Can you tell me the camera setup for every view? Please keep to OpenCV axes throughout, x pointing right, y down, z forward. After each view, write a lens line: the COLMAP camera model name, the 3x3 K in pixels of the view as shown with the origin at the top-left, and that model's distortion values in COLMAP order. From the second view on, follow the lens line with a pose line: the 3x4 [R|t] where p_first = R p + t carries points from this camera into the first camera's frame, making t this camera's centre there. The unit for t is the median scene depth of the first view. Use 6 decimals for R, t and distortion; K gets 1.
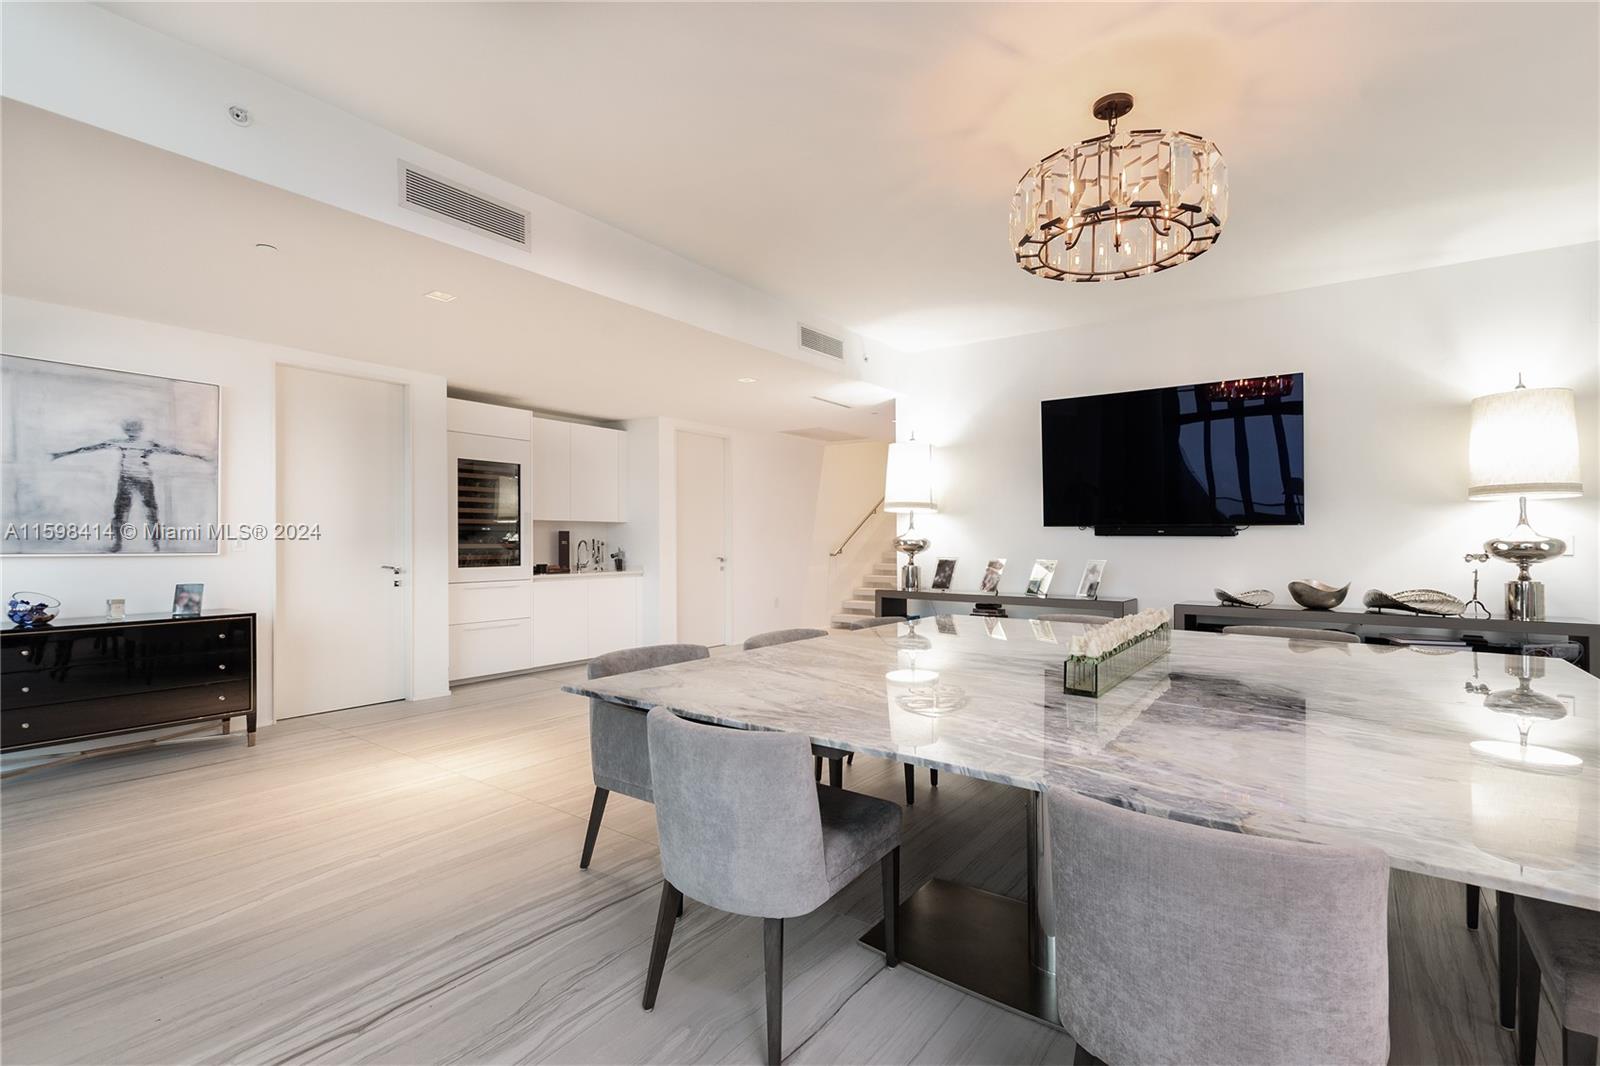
lens RADIAL K [[698.3, 0, 837.1], [0, 698.3, 528.3], [0, 0, 1]] dist [-0.003516, -0.000711]
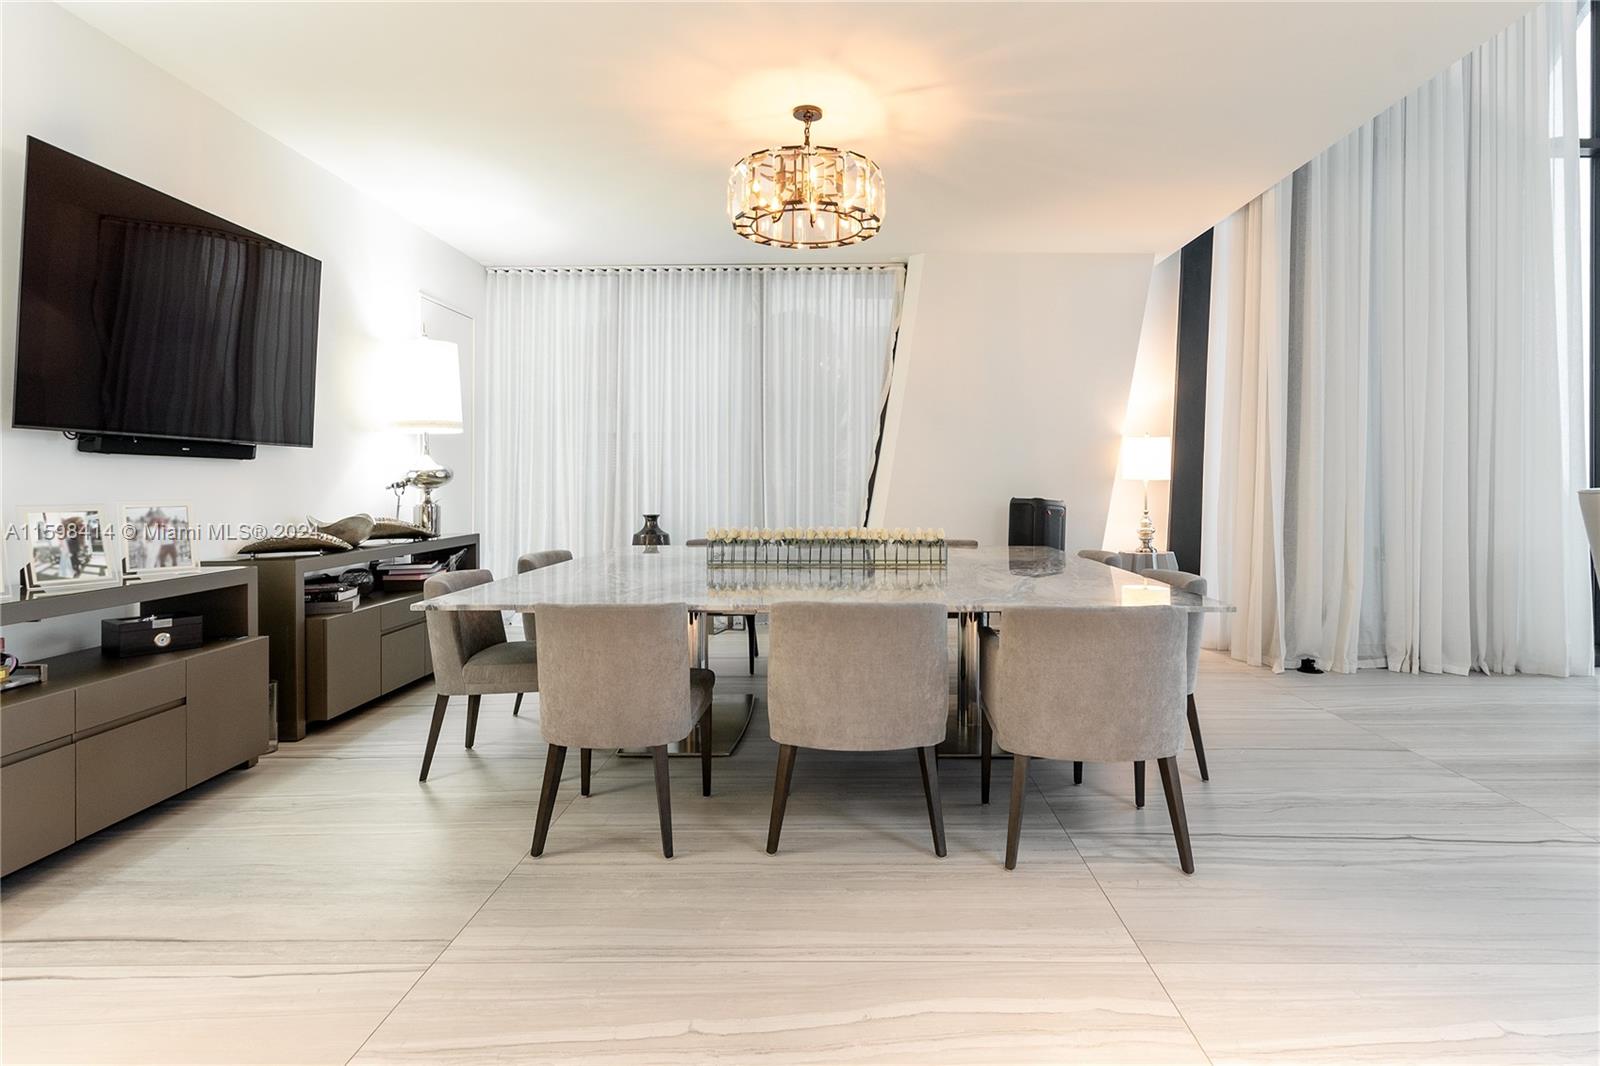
lens RADIAL K [[905.9, 0, 834.8], [0, 905.9, 485.0], [0, 0, 1]] dist [0.018400, 0.000753]
pose [[-0.575765, -0.012393, 0.817521, -0.517830], [-0.026947, 0.999630, -0.003824, 0.024572], [-0.817171, -0.024231, -0.575886, 1.028708]]
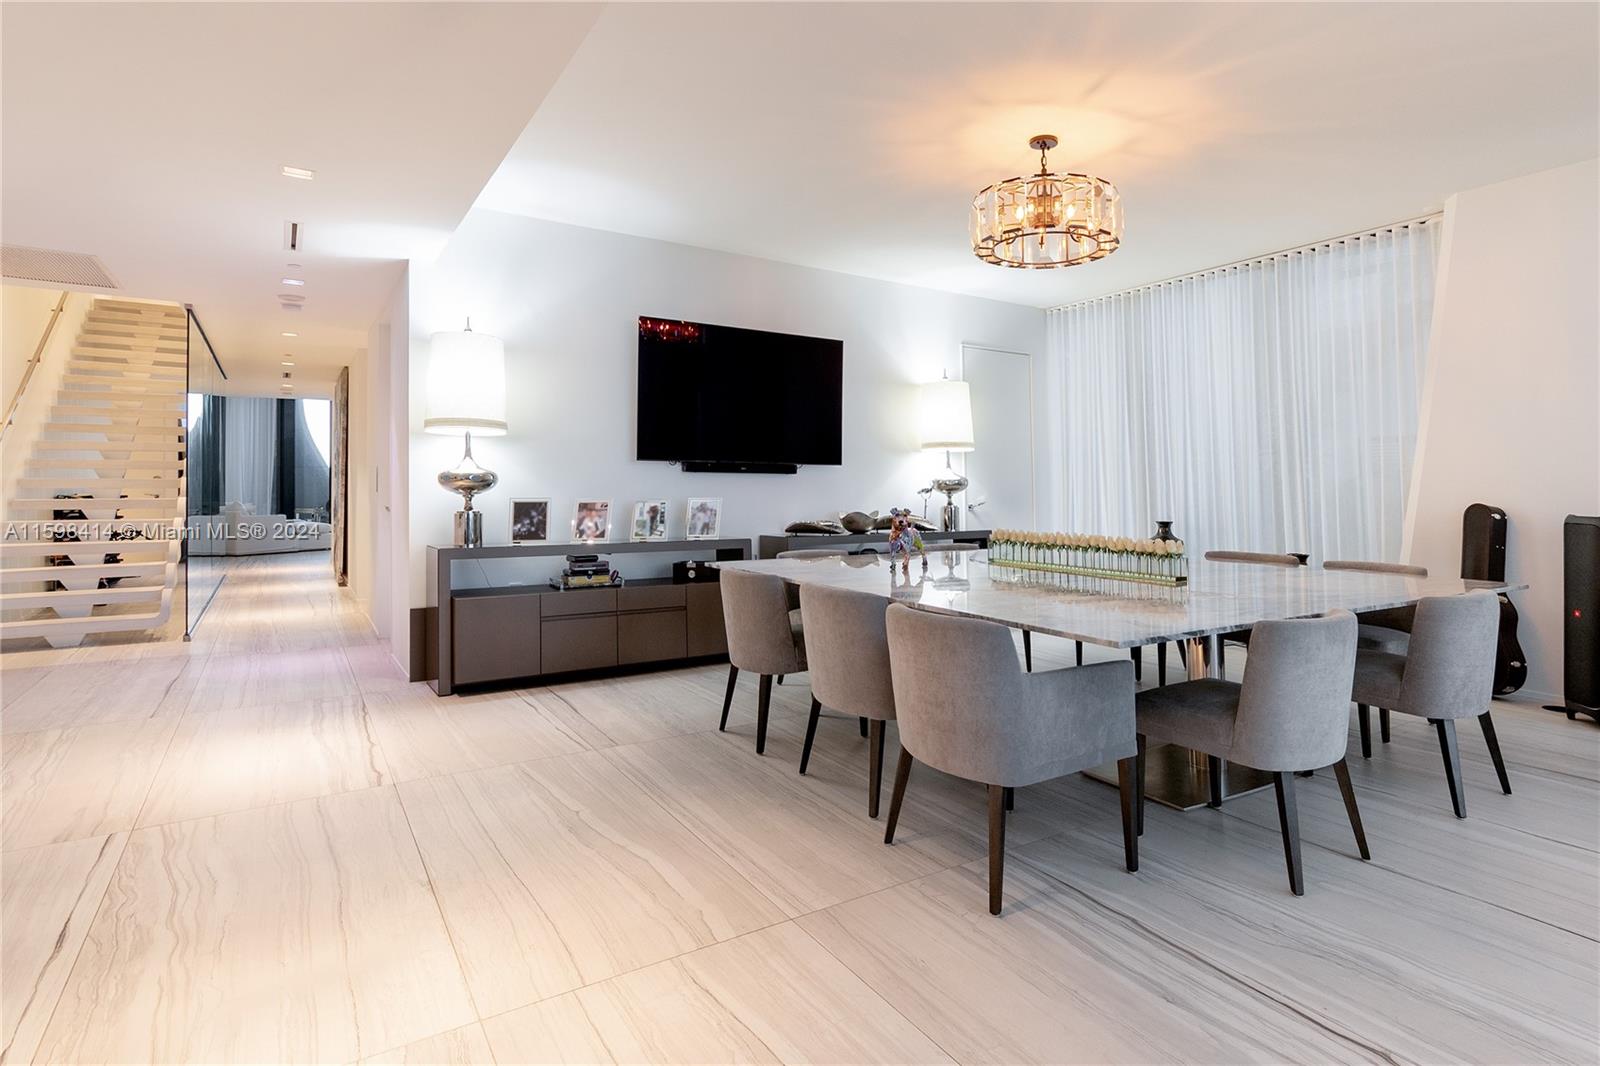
lens RADIAL K [[843.0, 0, 808.8], [0, 843.0, 486.8], [0, 0, 1]] dist [0.008118, 0.000214]
pose [[0.389740, -0.008174, 0.920889, -0.670150], [-0.025195, 0.999492, 0.019534, 0.005227], [-0.920580, -0.030815, 0.389336, 0.440776]]
